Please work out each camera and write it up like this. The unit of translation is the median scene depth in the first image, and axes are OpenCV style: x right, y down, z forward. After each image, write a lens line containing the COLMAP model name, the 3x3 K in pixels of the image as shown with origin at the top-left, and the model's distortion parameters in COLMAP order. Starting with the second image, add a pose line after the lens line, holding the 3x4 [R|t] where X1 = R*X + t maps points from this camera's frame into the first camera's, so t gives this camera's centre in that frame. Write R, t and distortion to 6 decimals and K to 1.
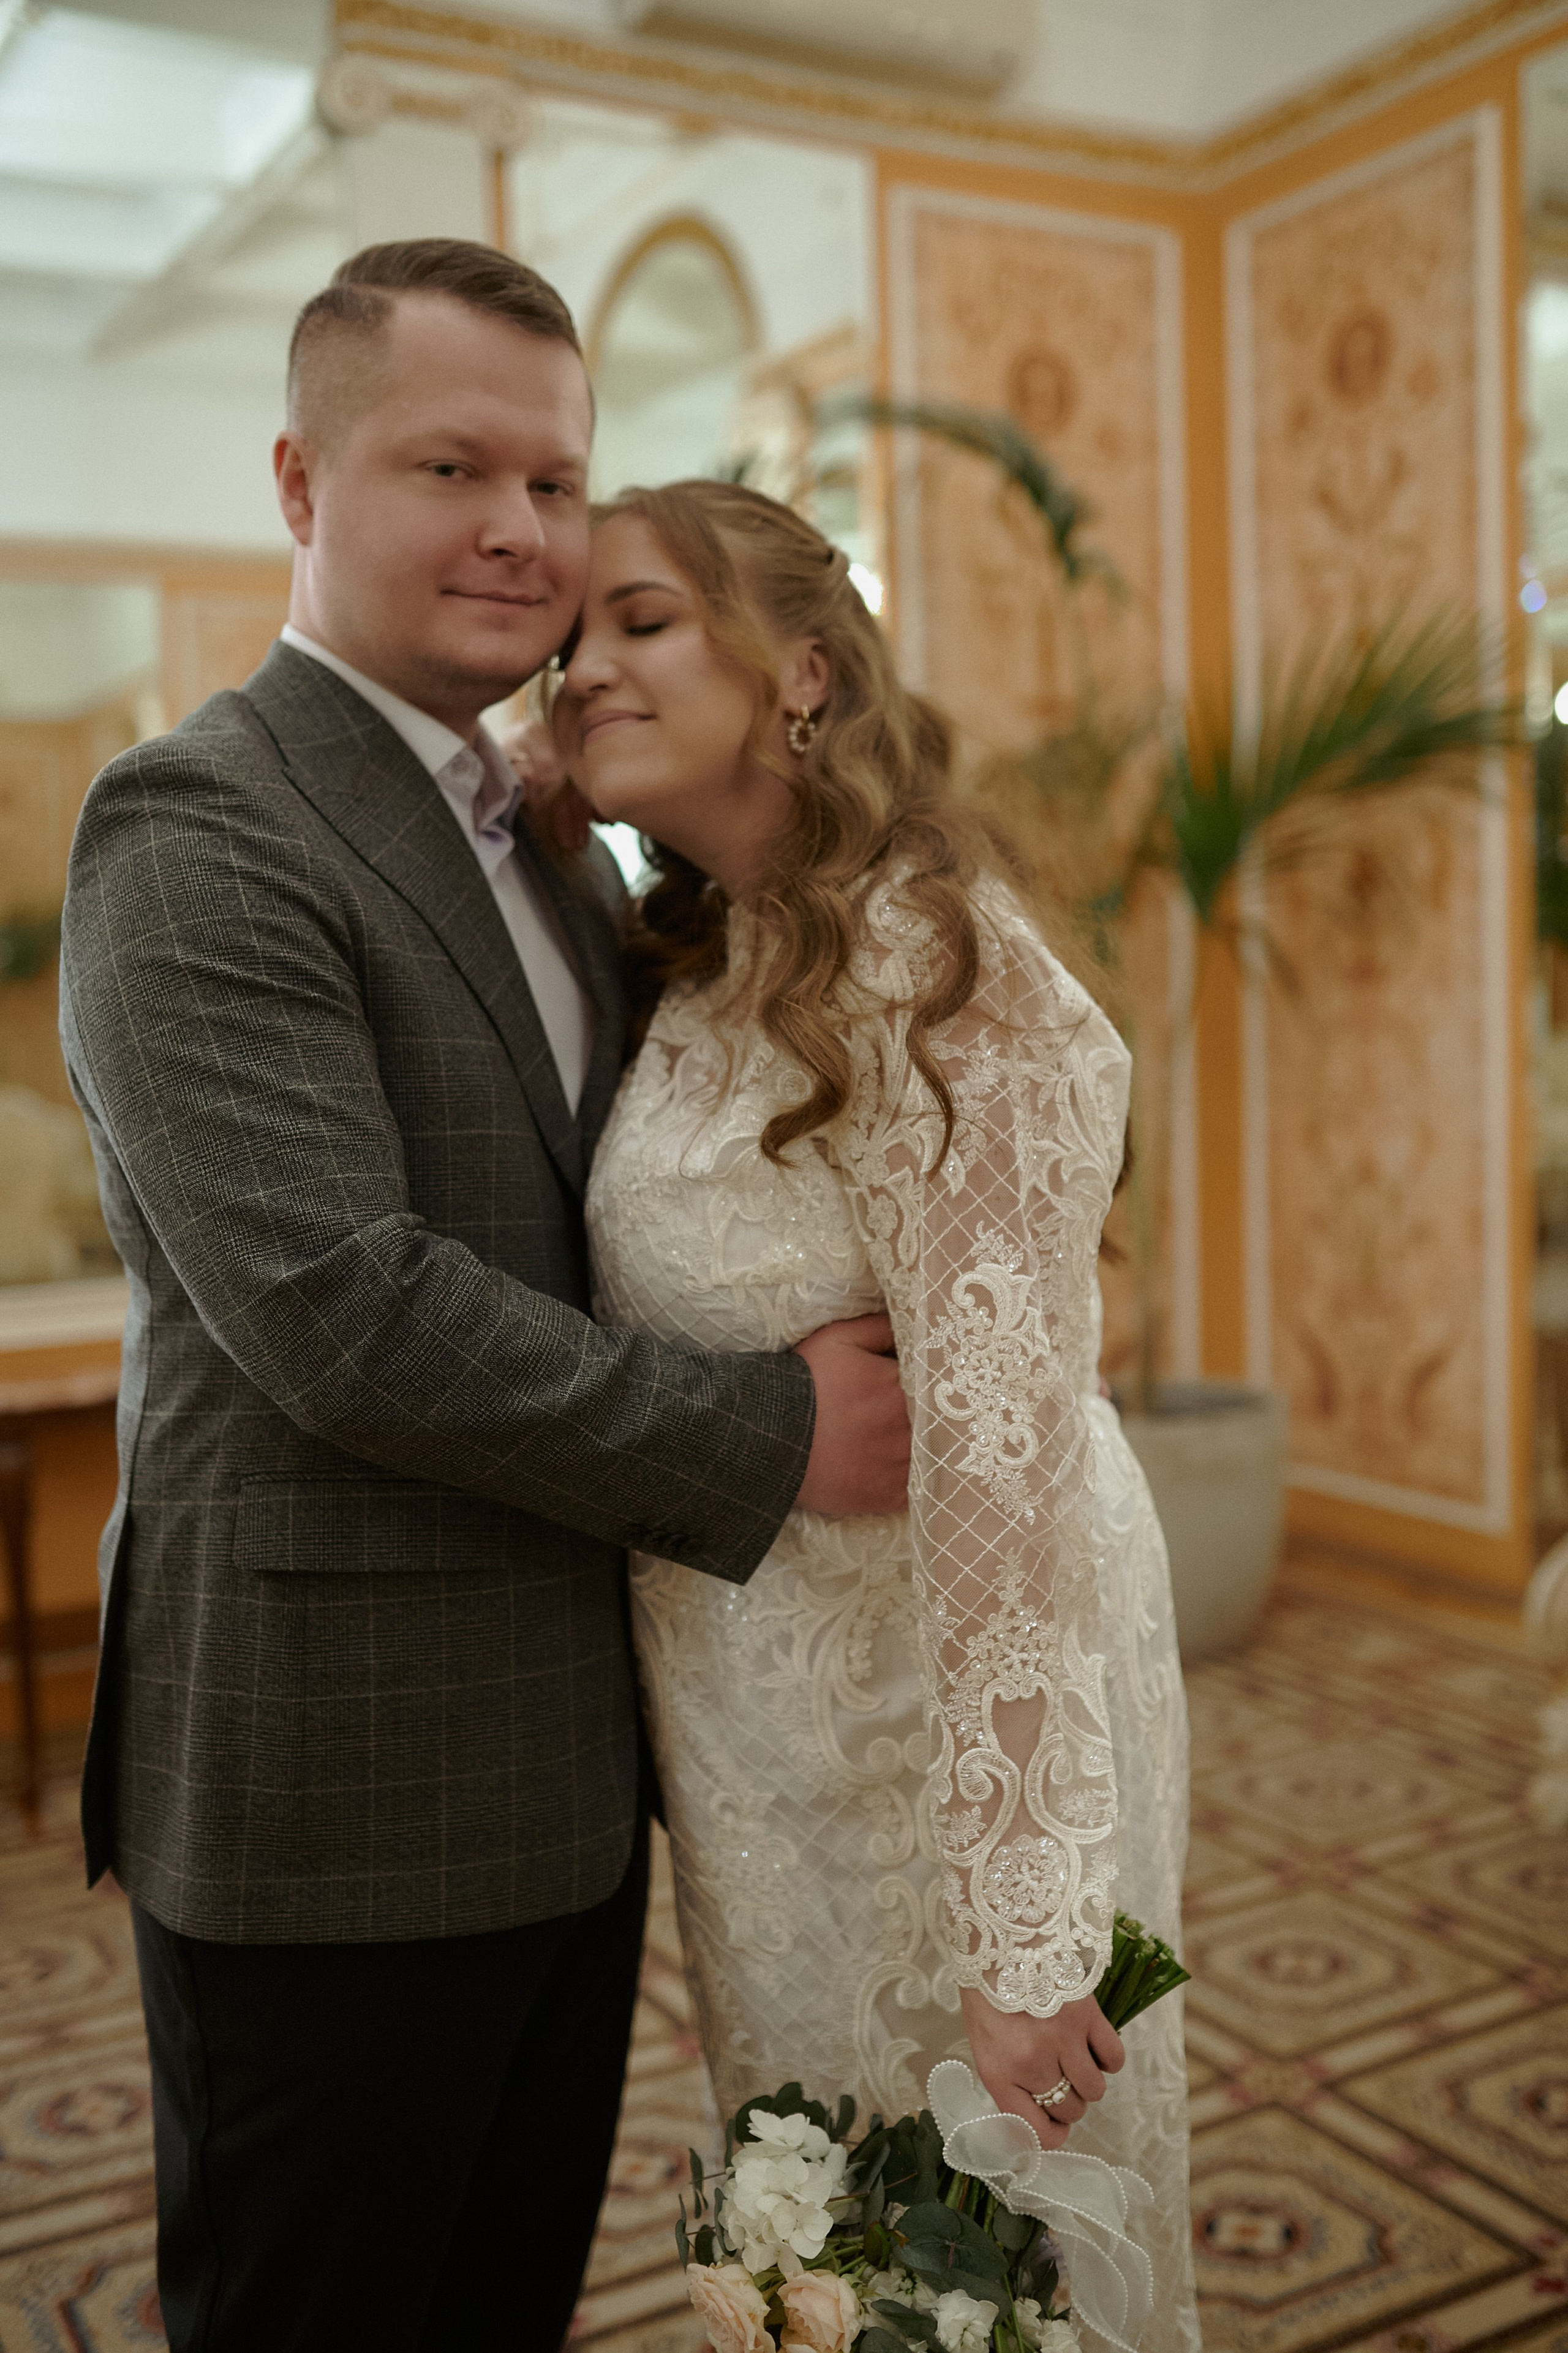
lens RADIAL K [[2260.9, 0, 784.0], [0, 2260.9, 1176.5], [0, 0, 1]] dist [-0.067879, 0.119937]
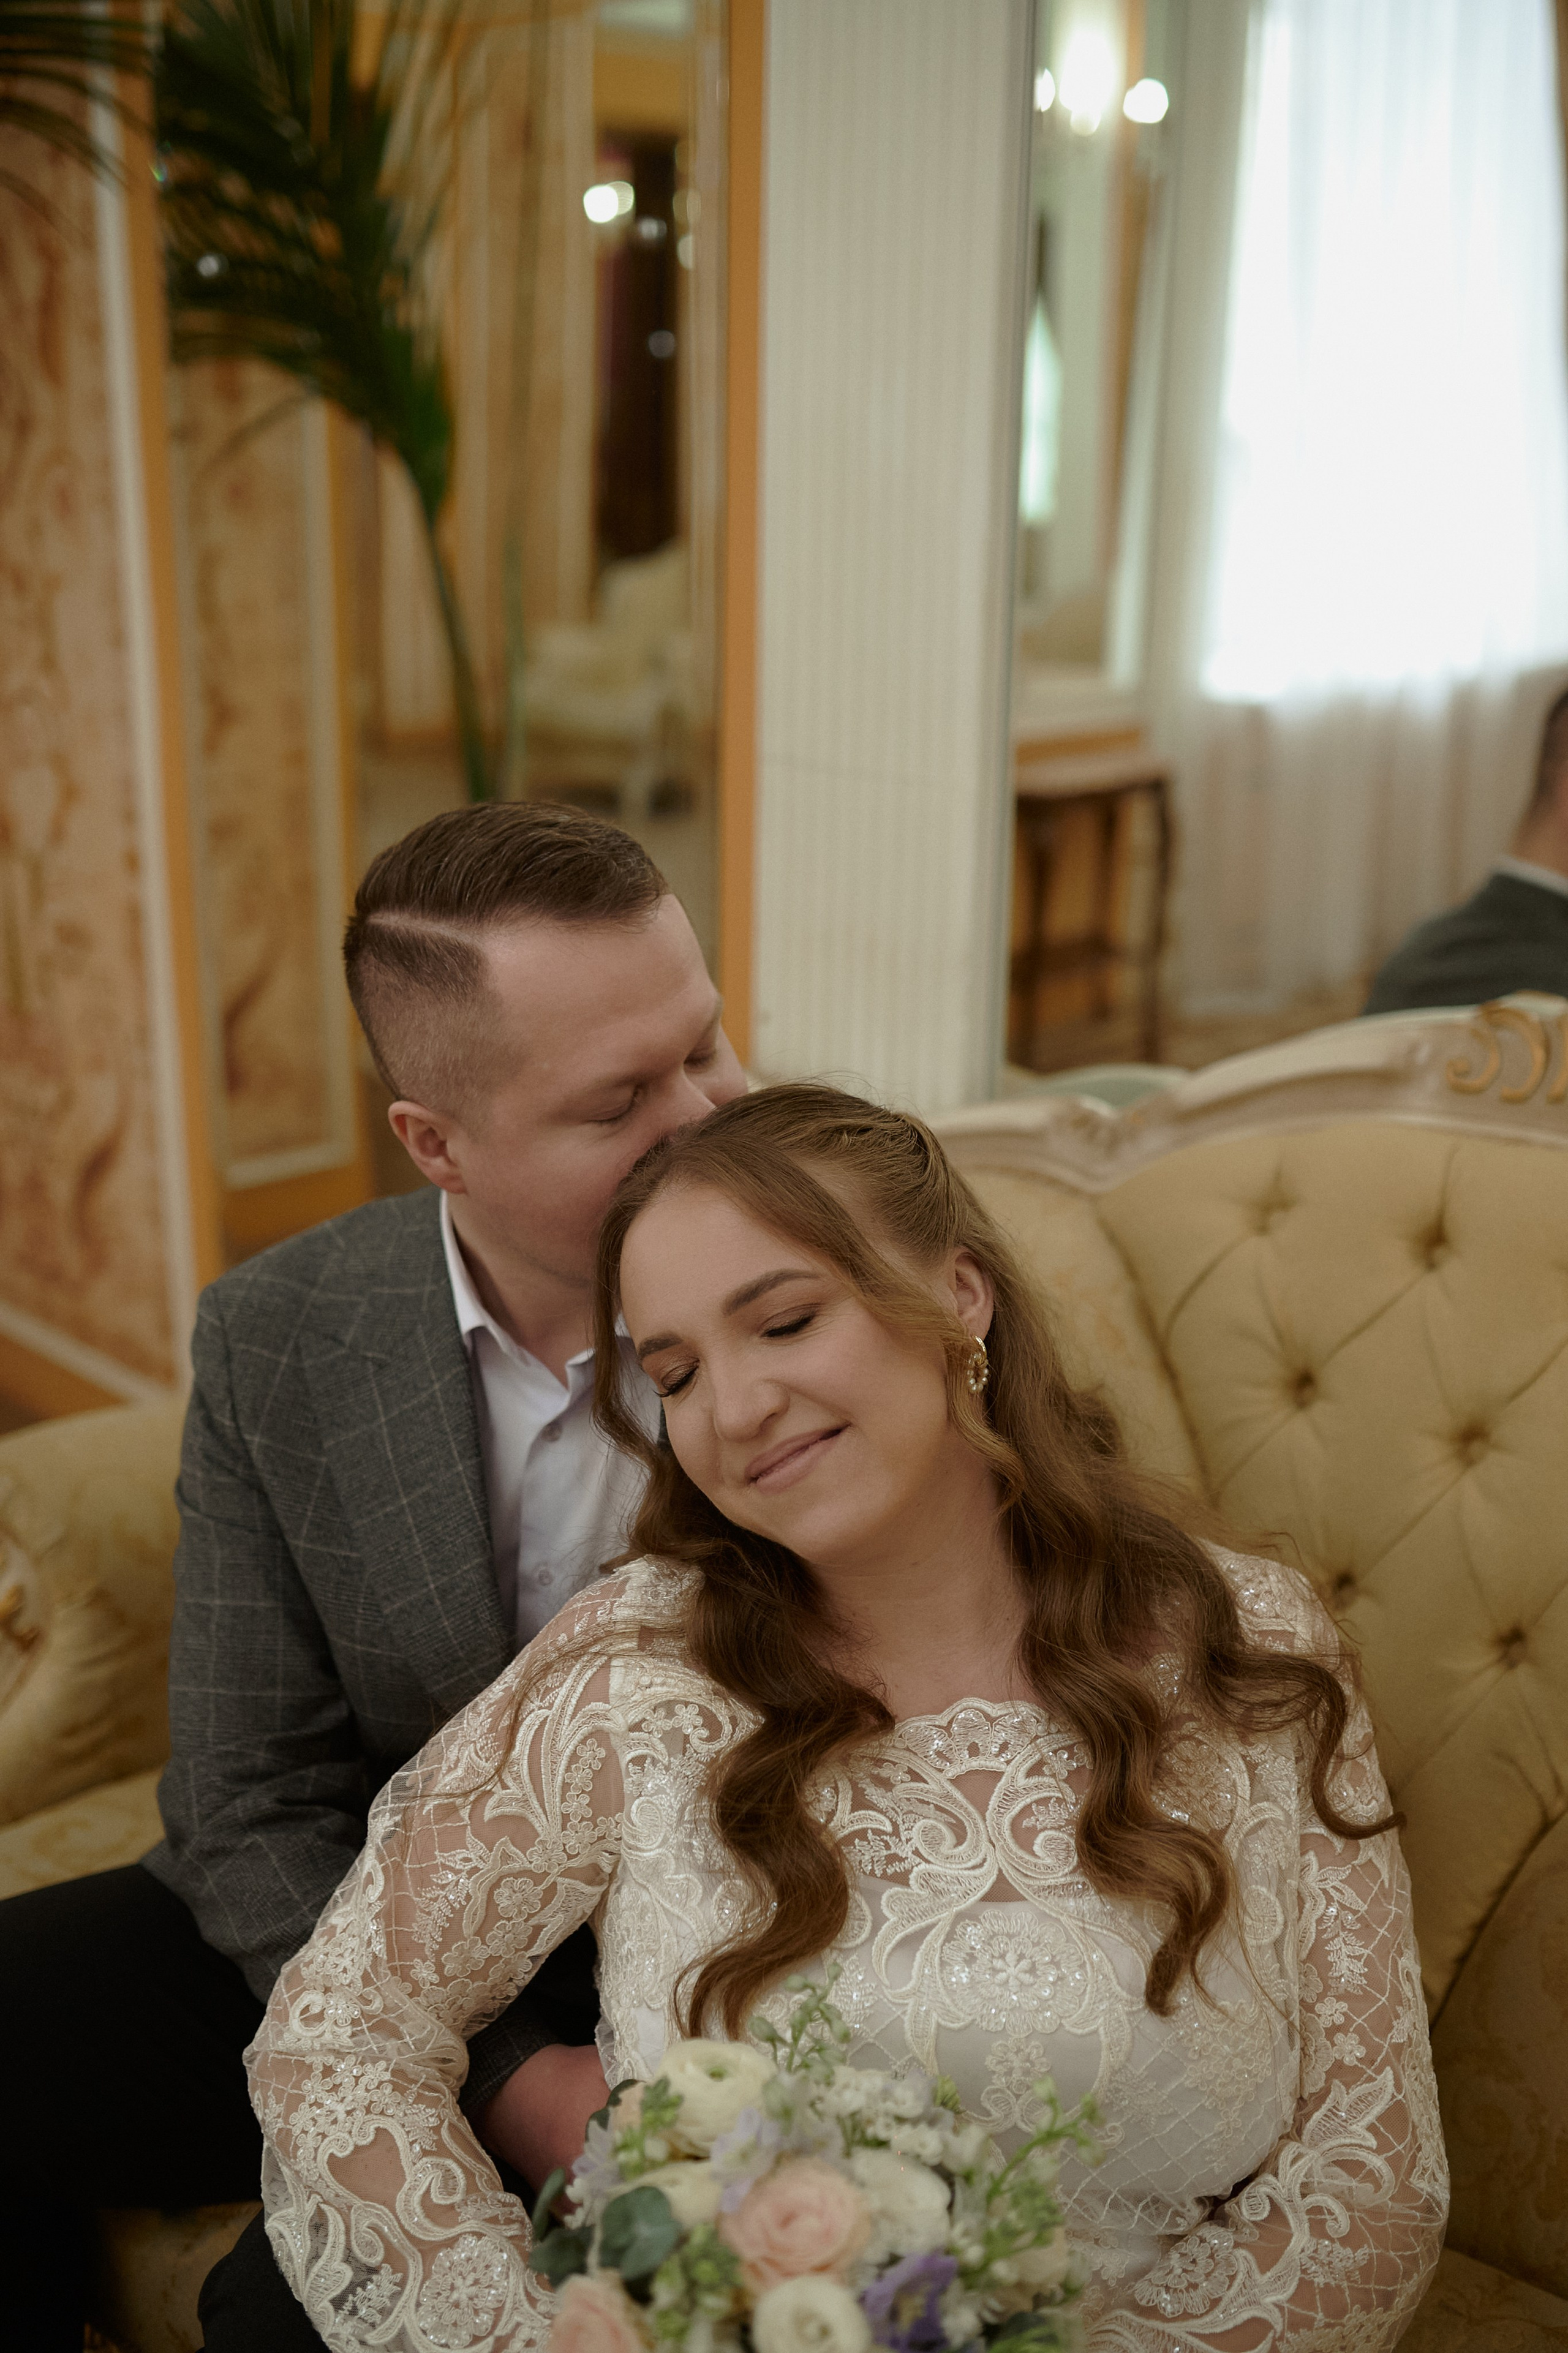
lens RADIAL K [[2223.0, 0, 711.2], [0, 2223.0, 1241.5], [0, 0, 1]] dist [-0.075375, -0.003483]
pose [[0.968008, -0.046518, 0.246571, 0.299150], [-0.019652, 0.965591, 0.259321, -0.053218], [-0.250150, -0.255871, 0.933785, 0.389667]]
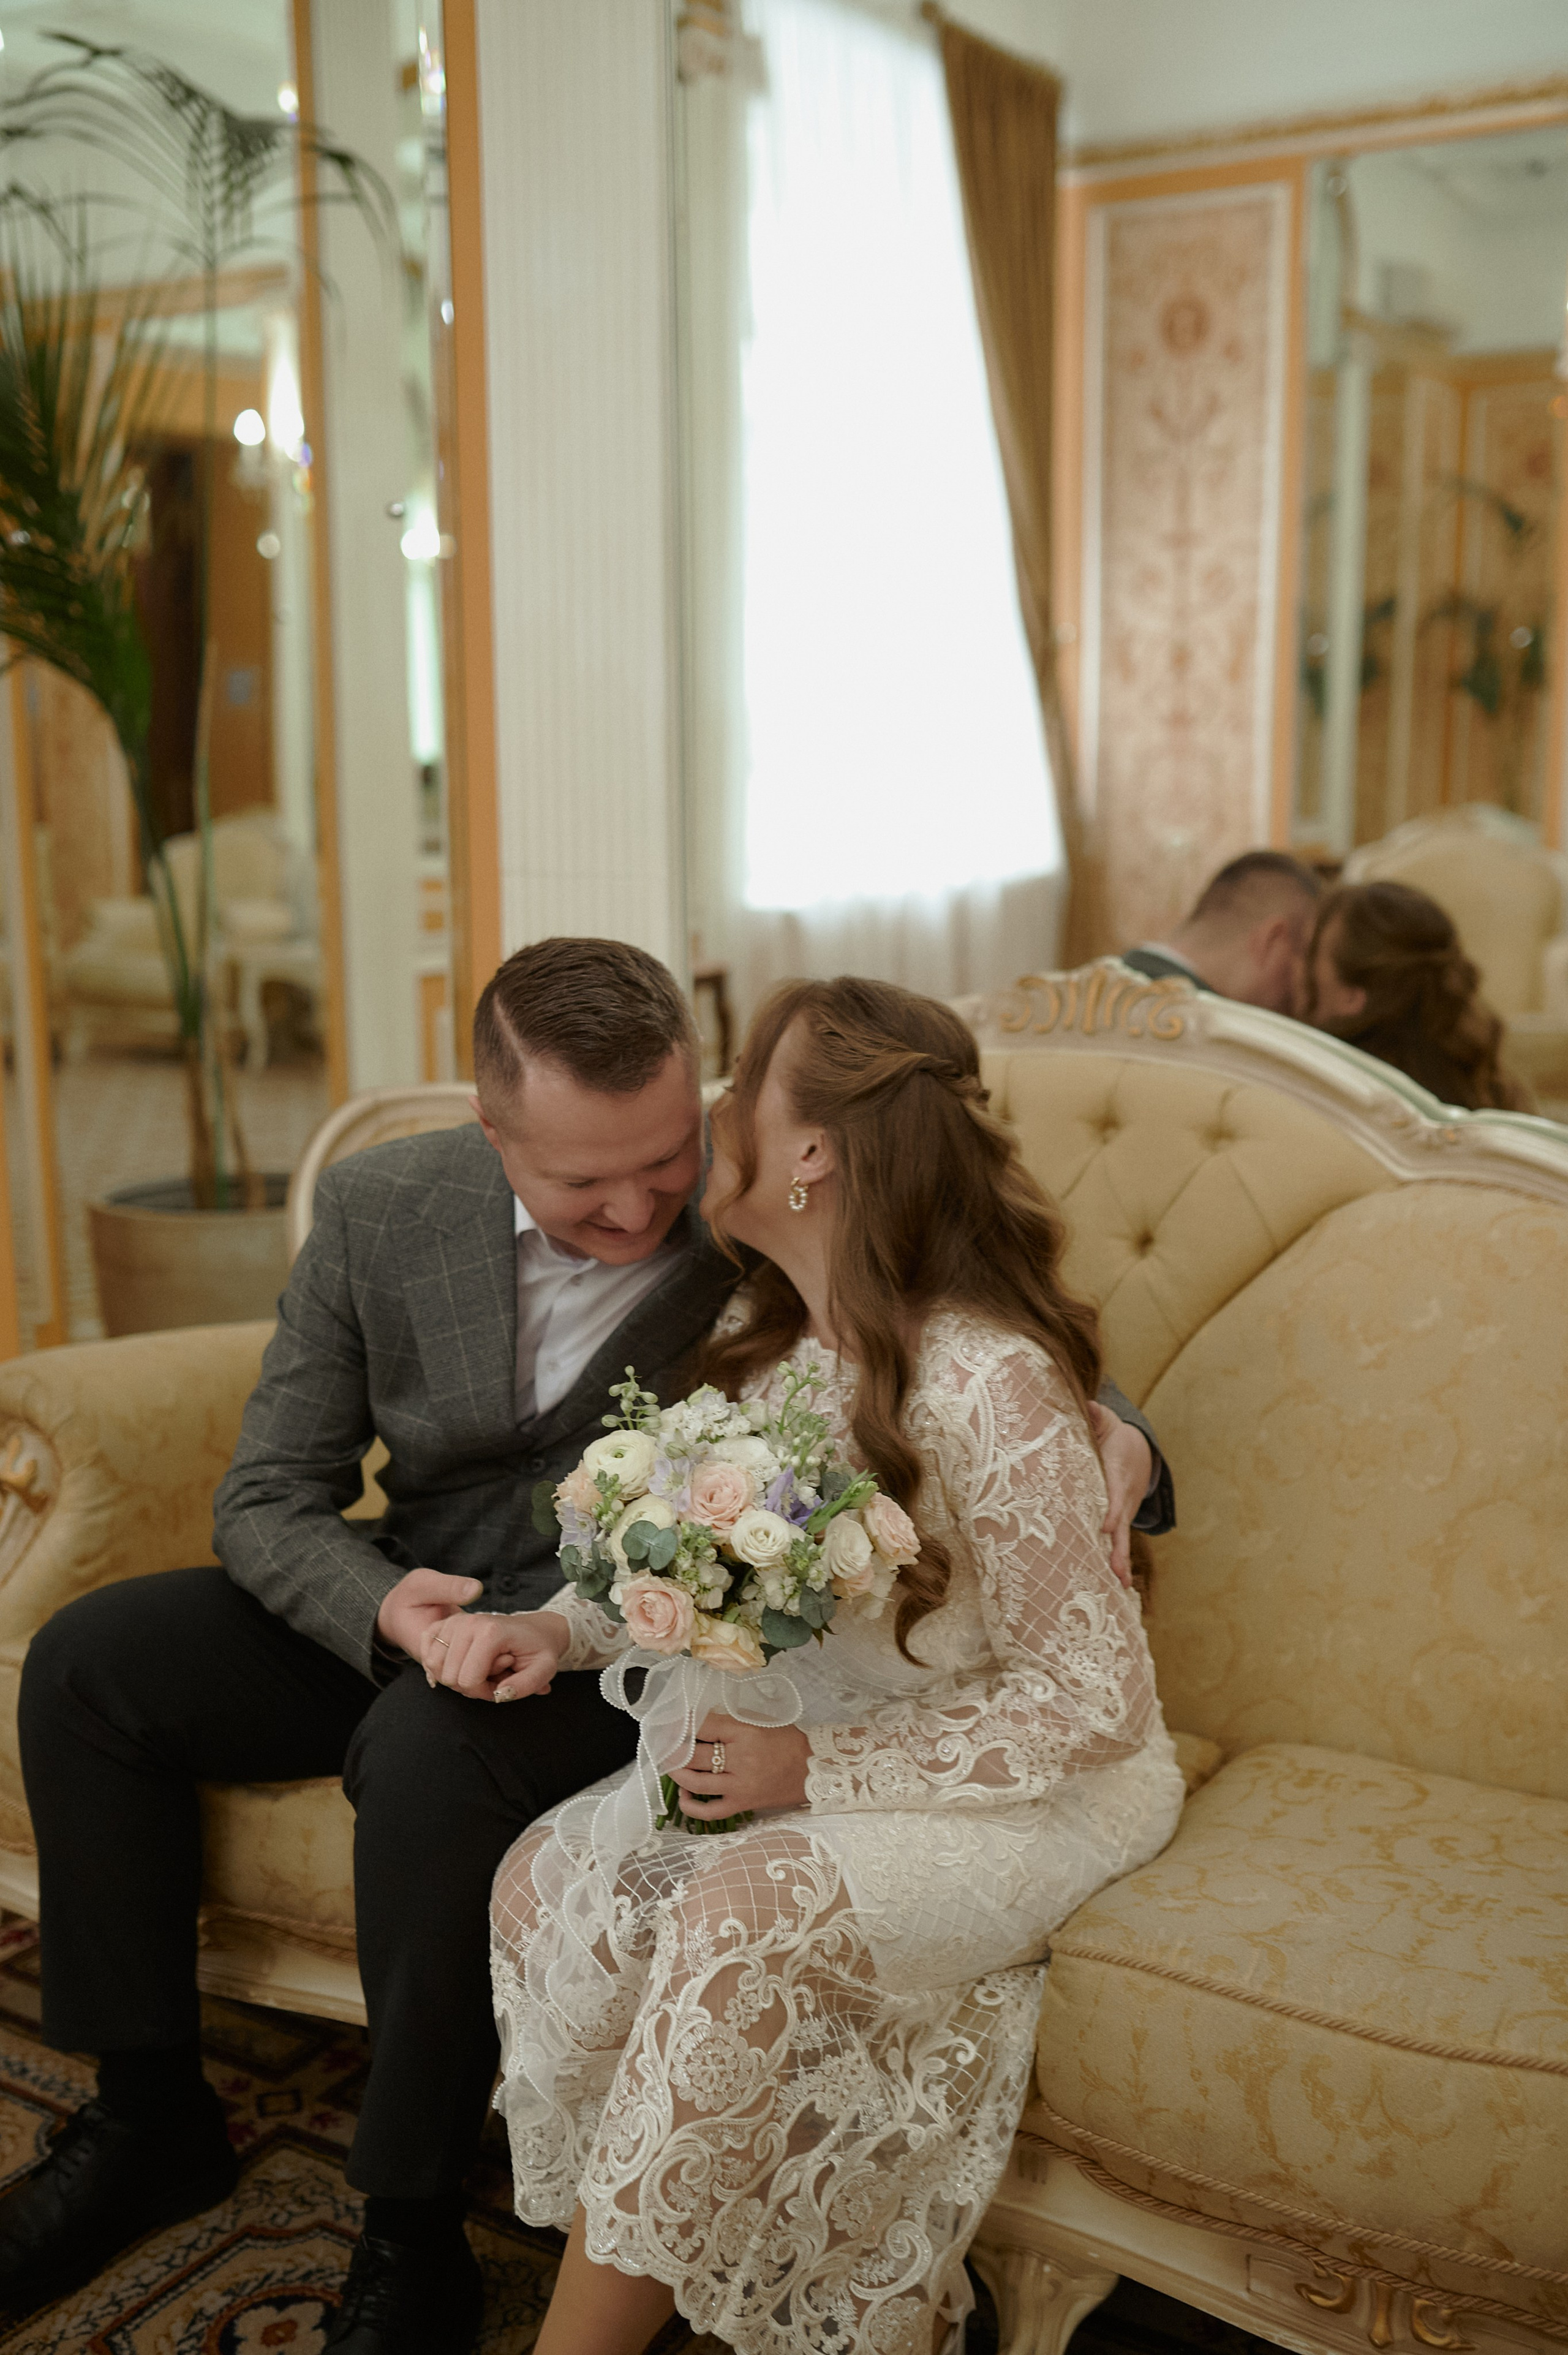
lens RADIAL K [[2328.3, 0, 776.0], [0, 2328.3, 1219.1], [0, 0, 1]] dist [-0.076650, 0.113164]
pose [[0.875827, -0.070730, 0.477414, 0.183791], [0.017817, 0.993267, 0.114469, -0.013802], [-0.482296, -0.091749, 0.871190, 0.225375]]
